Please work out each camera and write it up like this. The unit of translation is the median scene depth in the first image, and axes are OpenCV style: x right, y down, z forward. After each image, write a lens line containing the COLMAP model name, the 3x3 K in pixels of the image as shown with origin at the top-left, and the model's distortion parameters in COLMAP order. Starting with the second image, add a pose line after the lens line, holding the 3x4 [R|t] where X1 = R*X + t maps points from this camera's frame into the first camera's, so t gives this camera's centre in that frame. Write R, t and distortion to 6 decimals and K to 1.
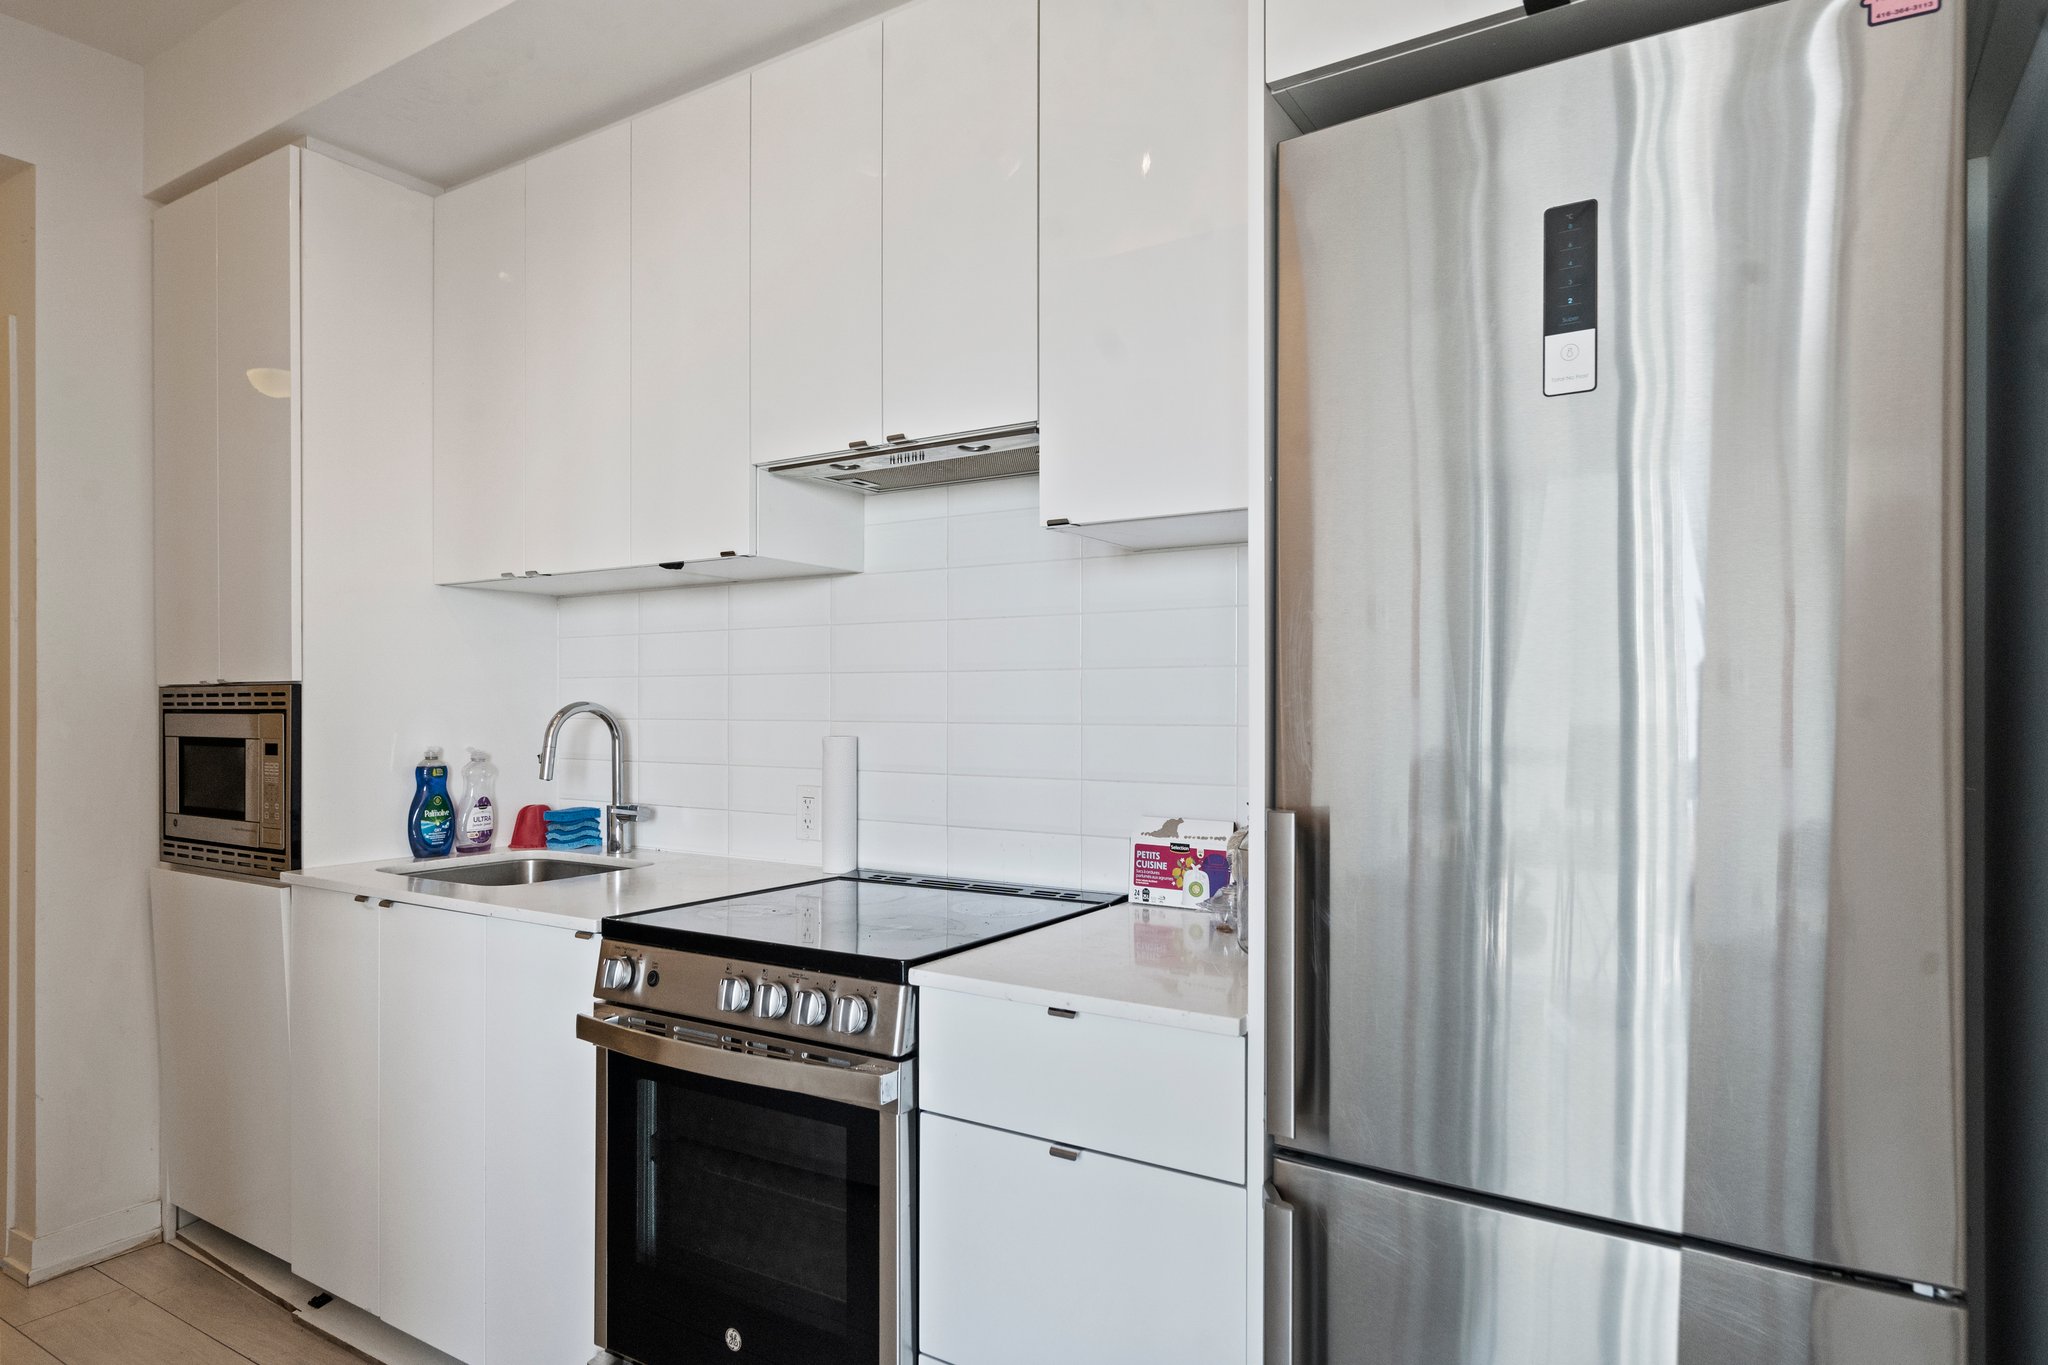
lens RADIAL K [[1193.0, 0, 1002.7], [0, 1193.0, 698.8], [0, 0, 1]] dist [0.010809, -0.004674]
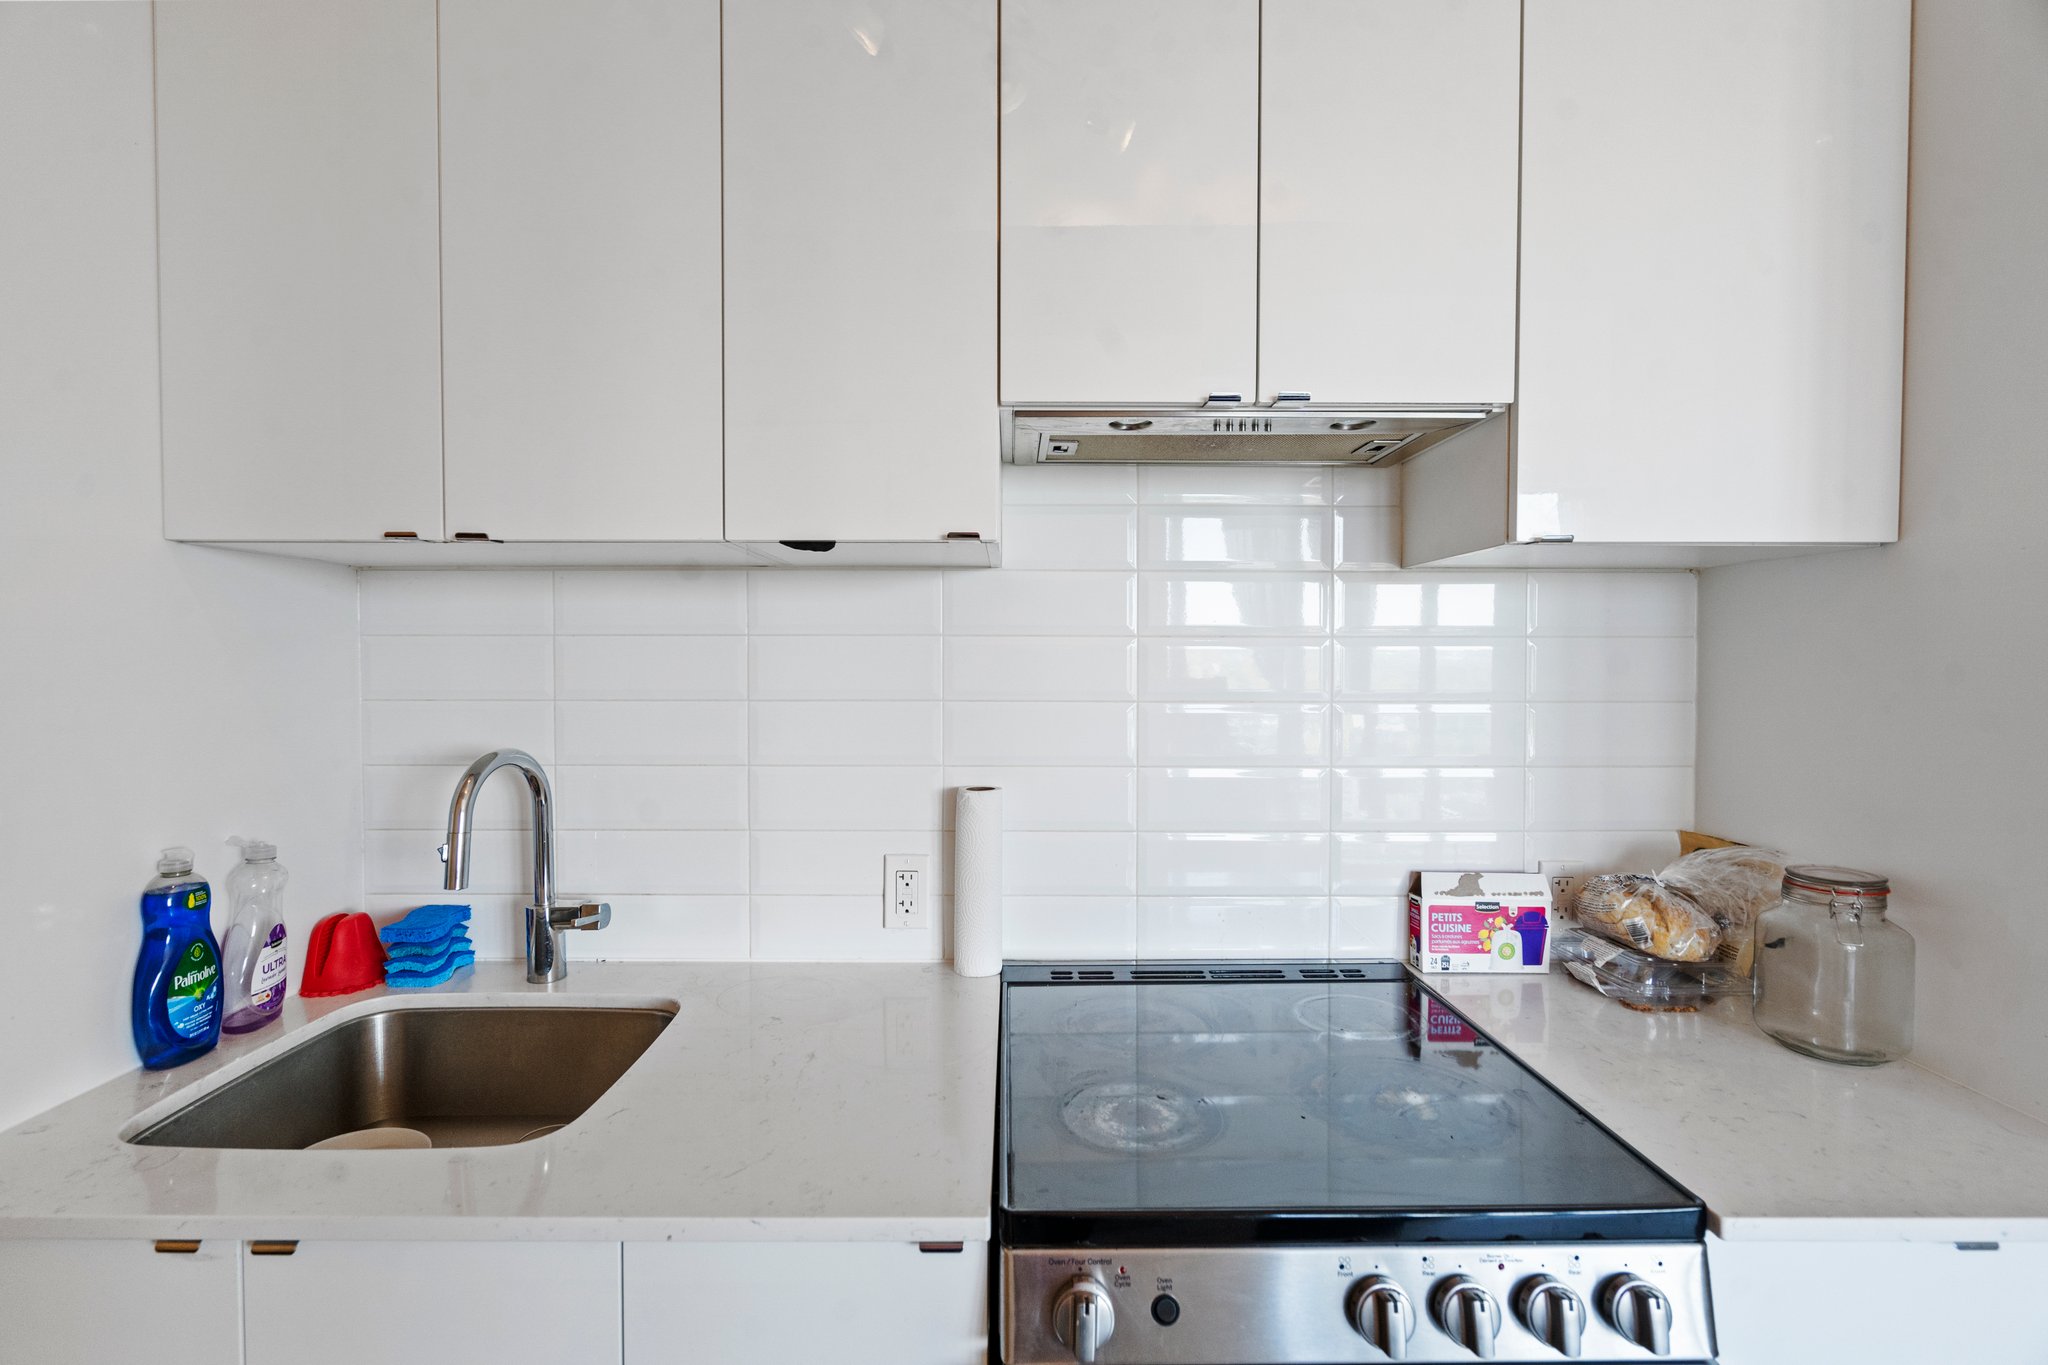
lens RADIAL K [[933.8, 0, 1024.8], [0, 933.8, 674.9], [0, 0, 1]] dist [-0.010111, 0.004370]
pose [[0.832388, -0.008640, 0.554126, -0.405558], [-0.003238, 0.999786, 0.020452, -0.048216], [-0.554184, -0.018818, 0.832182, 0.470569]]
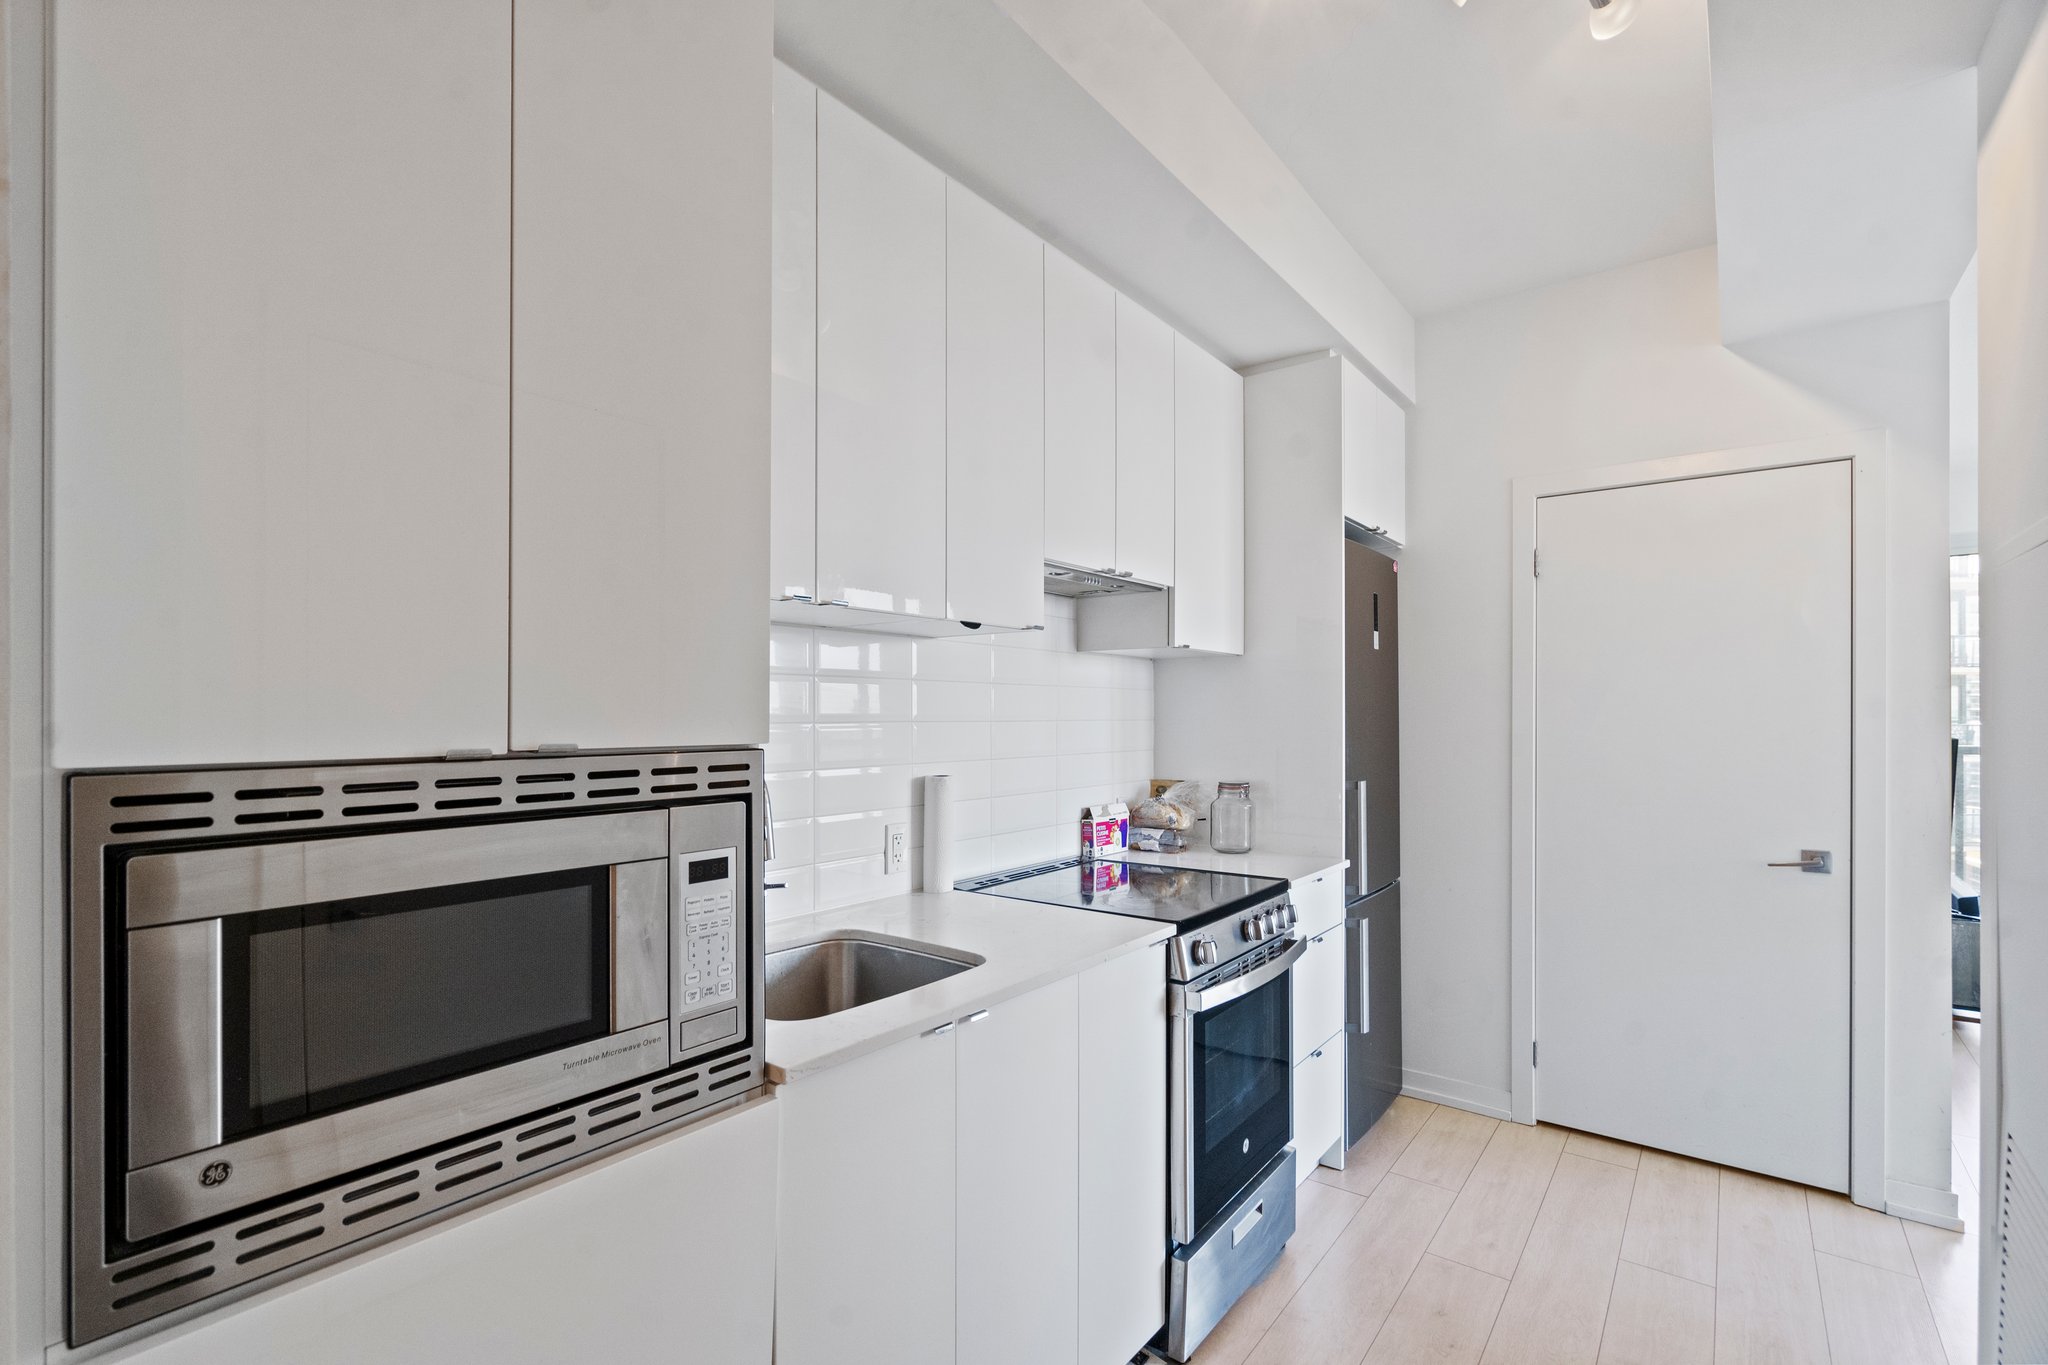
lens RADIAL K [[933.8, 0, 988.3], [0, 933.8, 710.8], [0, 0, 1]] dist [-0.010111, 0.004370]
pose [[0.097443, 0.005480, 0.995226, -0.993466], [-0.002020, 0.999984, -0.005308, -0.027641], [-0.995239, -0.001493, 0.097452, 0.805506]]
